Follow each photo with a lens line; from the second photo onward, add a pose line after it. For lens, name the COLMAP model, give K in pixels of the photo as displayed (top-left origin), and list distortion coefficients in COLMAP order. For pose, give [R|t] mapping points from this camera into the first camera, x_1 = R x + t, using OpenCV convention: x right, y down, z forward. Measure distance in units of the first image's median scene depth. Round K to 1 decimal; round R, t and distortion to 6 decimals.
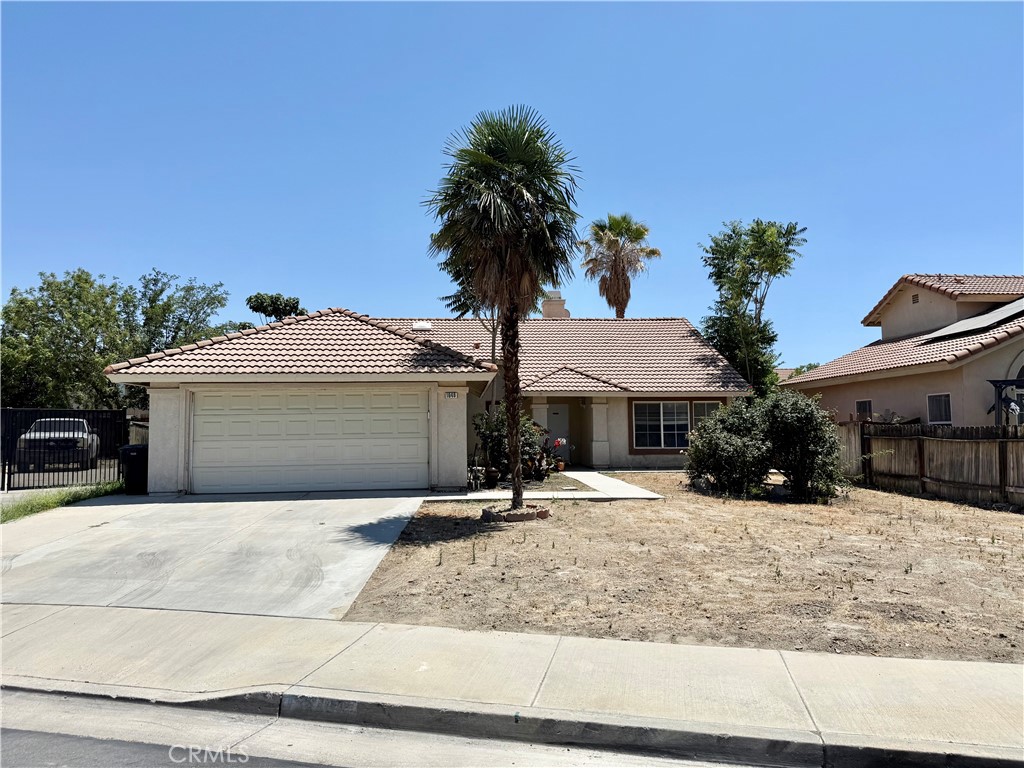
lens RADIAL K [[728.3, 0, 505.1], [0, 728.3, 393.8], [0, 0, 1]] dist [0.026406, -0.044751]
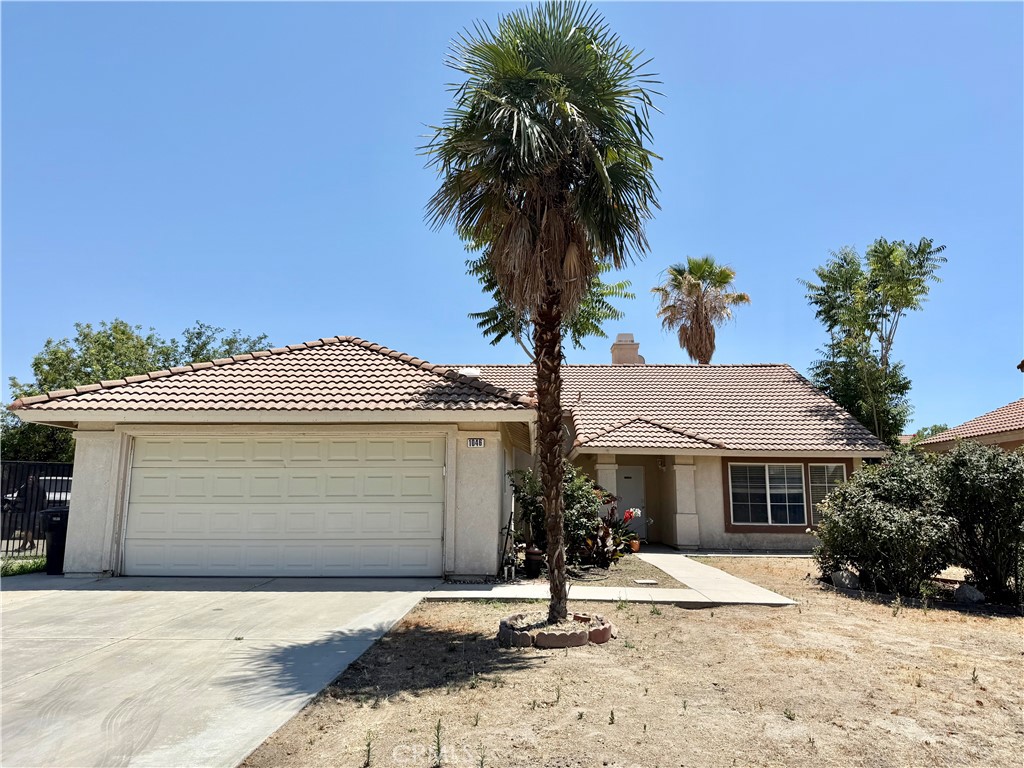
lens RADIAL K [[728.3, 0, 513.2], [0, 728.3, 377.9], [0, 0, 1]] dist [0.026406, -0.044751]
pose [[0.995734, -0.000259, -0.092272, 0.026254], [-0.010715, 0.992906, -0.118416, 0.021020], [0.091648, 0.118900, 0.988667, 0.273748]]
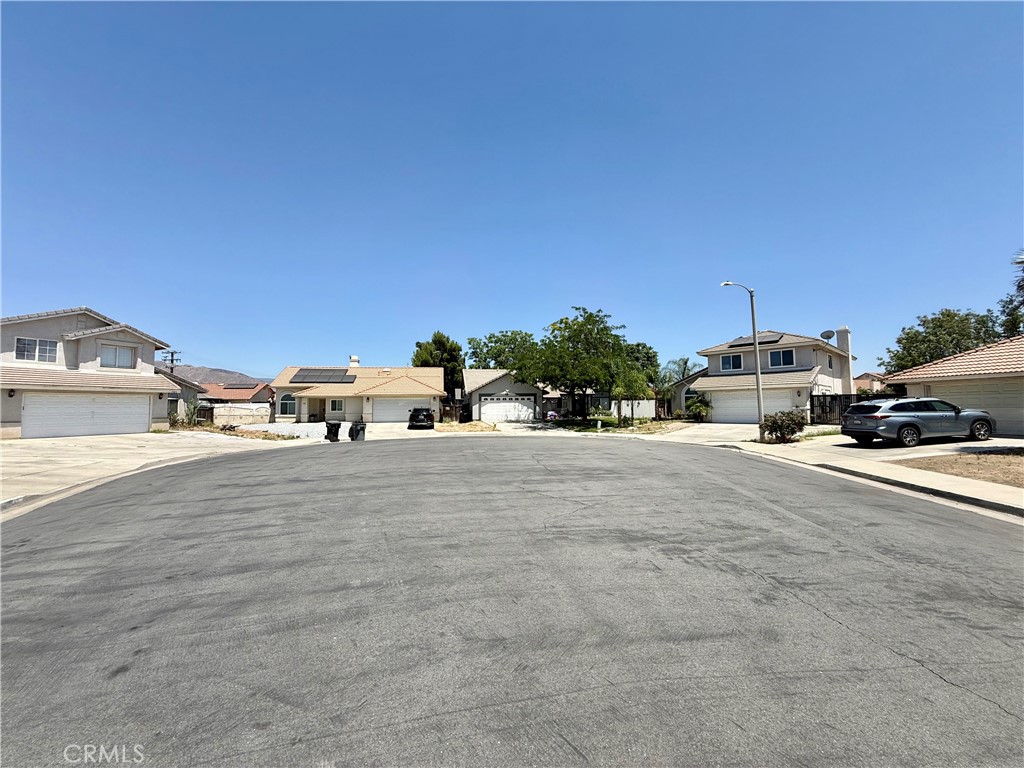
lens RADIAL K [[407.2, 0, 505.7], [0, 407.2, 385.0], [0, 0, 1]] dist [-0.003753, 0.001128]
pose [[0.098274, -0.054119, -0.993687, 0.603435], [0.068157, 0.996542, -0.047533, -0.030719], [0.992823, -0.063056, 0.101622, -0.341800]]
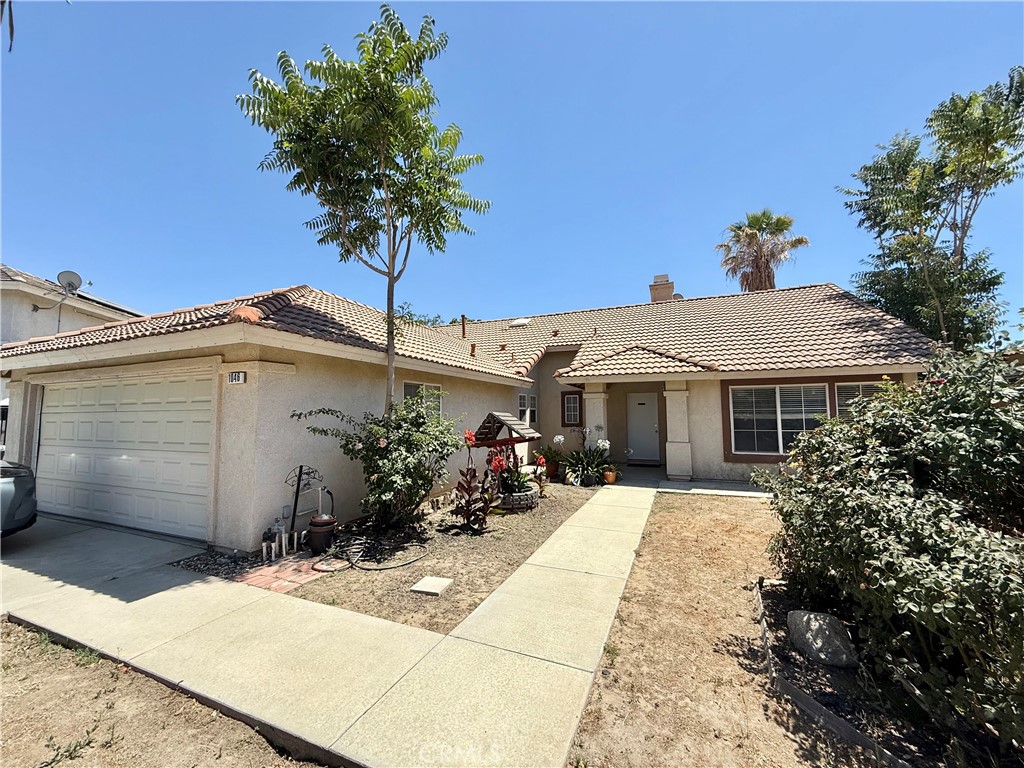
lens RADIAL K [[407.2, 0, 515.4], [0, 407.2, 380.4], [0, 0, 1]] dist [-0.003753, 0.001128]
pose [[0.893255, -0.035111, -0.448177, 0.229376], [0.023723, 0.999238, -0.031001, 0.016869], [0.448924, 0.017060, 0.893407, 0.760845]]
